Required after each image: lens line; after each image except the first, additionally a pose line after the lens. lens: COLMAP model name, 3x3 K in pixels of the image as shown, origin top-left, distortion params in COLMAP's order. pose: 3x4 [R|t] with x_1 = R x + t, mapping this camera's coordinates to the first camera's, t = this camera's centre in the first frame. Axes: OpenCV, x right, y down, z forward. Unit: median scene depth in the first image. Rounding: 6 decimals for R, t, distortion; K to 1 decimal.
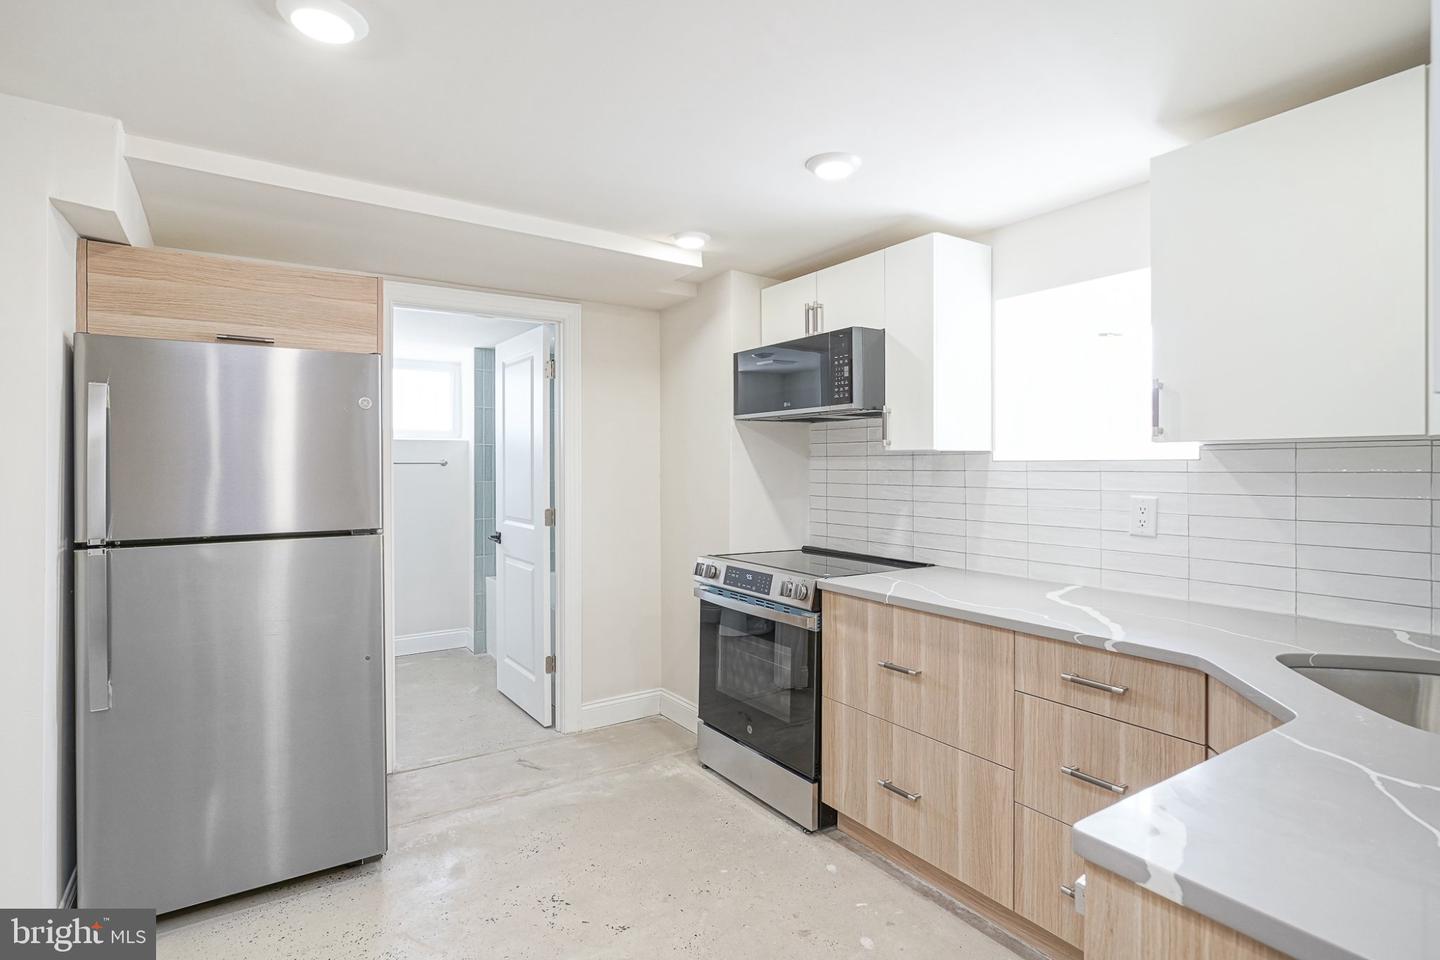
lens RADIAL K [[727.2, 0, 722.2], [0, 727.2, 468.5], [0, 0, 1]] dist [-0.002227, -0.000089]
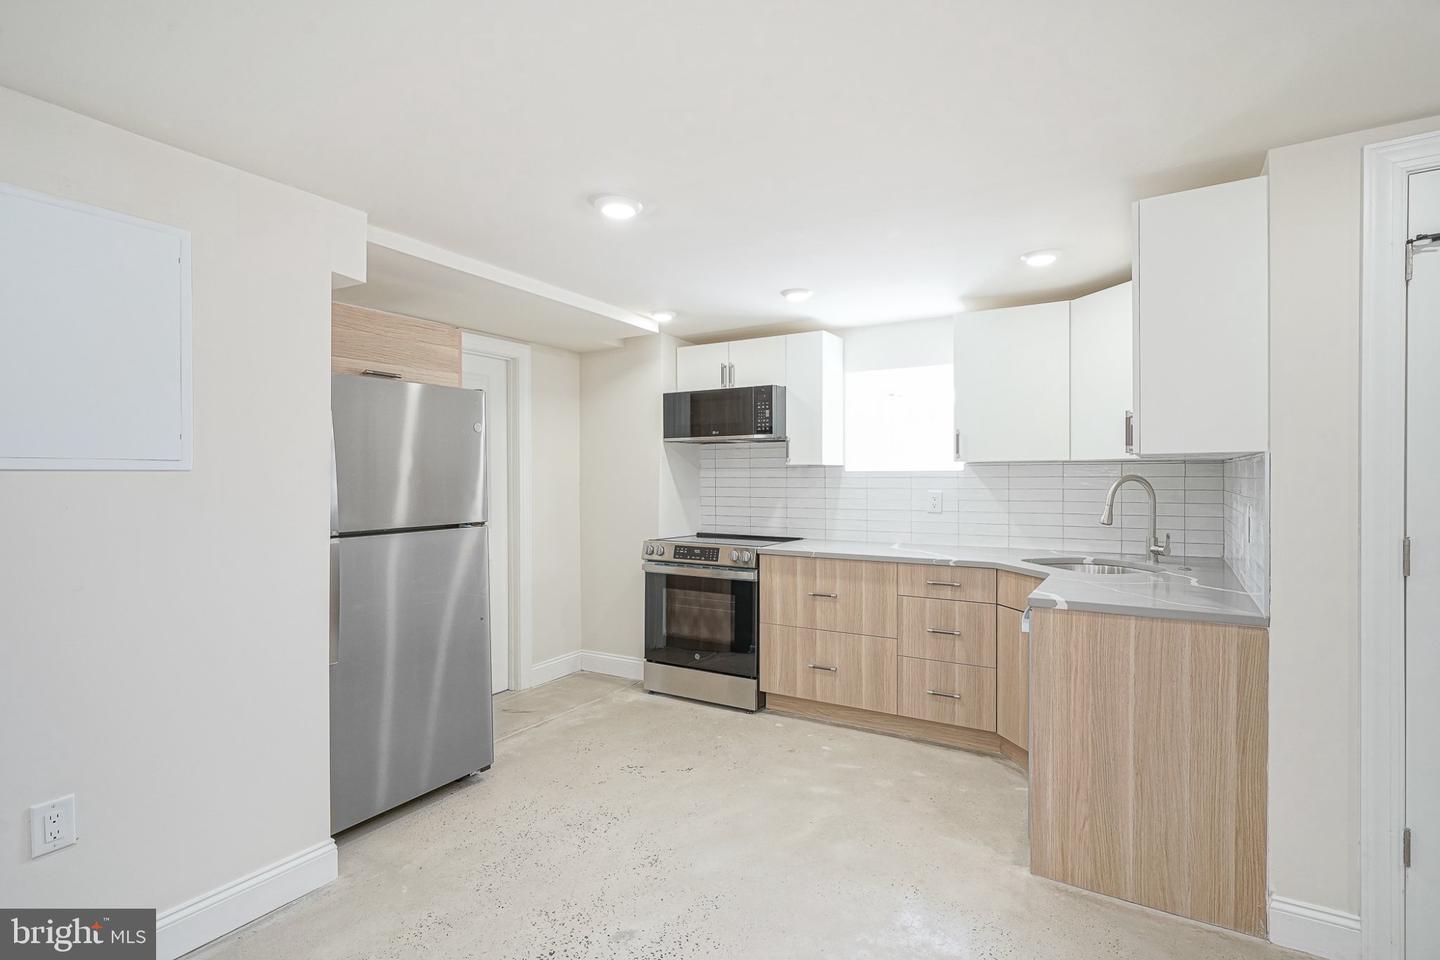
lens RADIAL K [[703.8, 0, 720.0], [0, 703.8, 480.0], [0, 0, 1]] dist [0.000177, 0.000540]
pose [[0.904344, -0.004161, 0.426784, -0.586476], [0.003859, 0.999991, 0.001572, 0.005769], [-0.426787, 0.000226, 0.904352, -0.325490]]
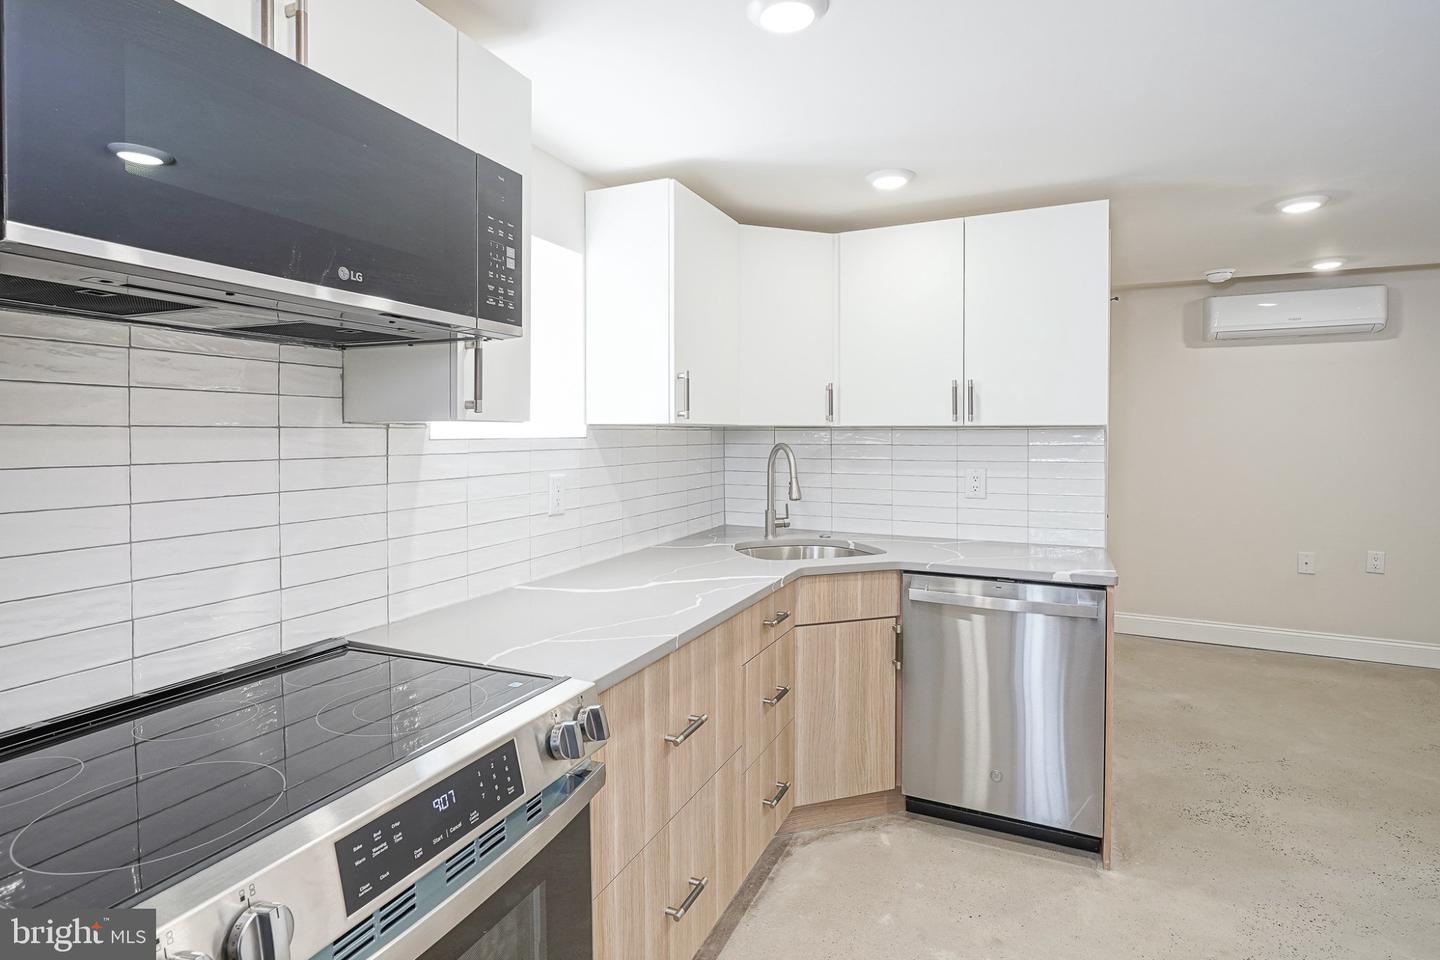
lens RADIAL K [[736.6, 0, 690.4], [0, 736.6, 445.7], [0, 0, 1]] dist [-0.003433, -0.000508]
pose [[-0.511577, -0.010809, 0.859169, -0.335133], [0.007123, 0.999833, 0.016819, -0.015018], [-0.859208, 0.014724, -0.511415, 1.207209]]
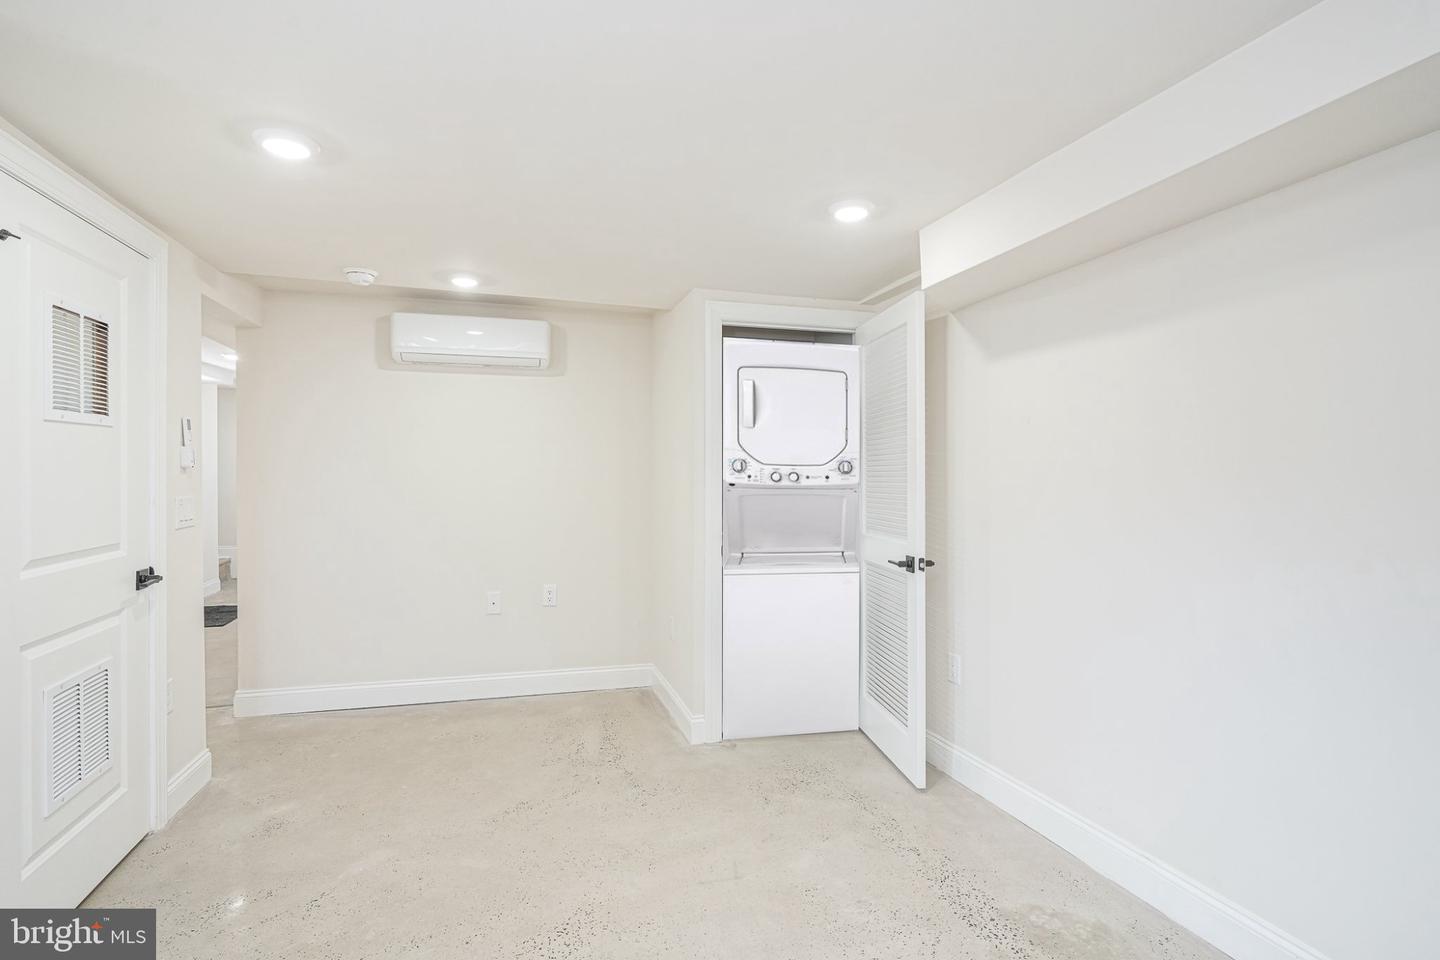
lens RADIAL K [[727.2, 0, 722.2], [0, 727.2, 468.5], [0, 0, 1]] dist [-0.002227, -0.000089]
pose [[-0.967527, 0.002668, 0.252753, -0.513788], [0.002532, 0.999996, -0.000864, 0.000024], [-0.252755, -0.000196, -0.967530, 0.515540]]
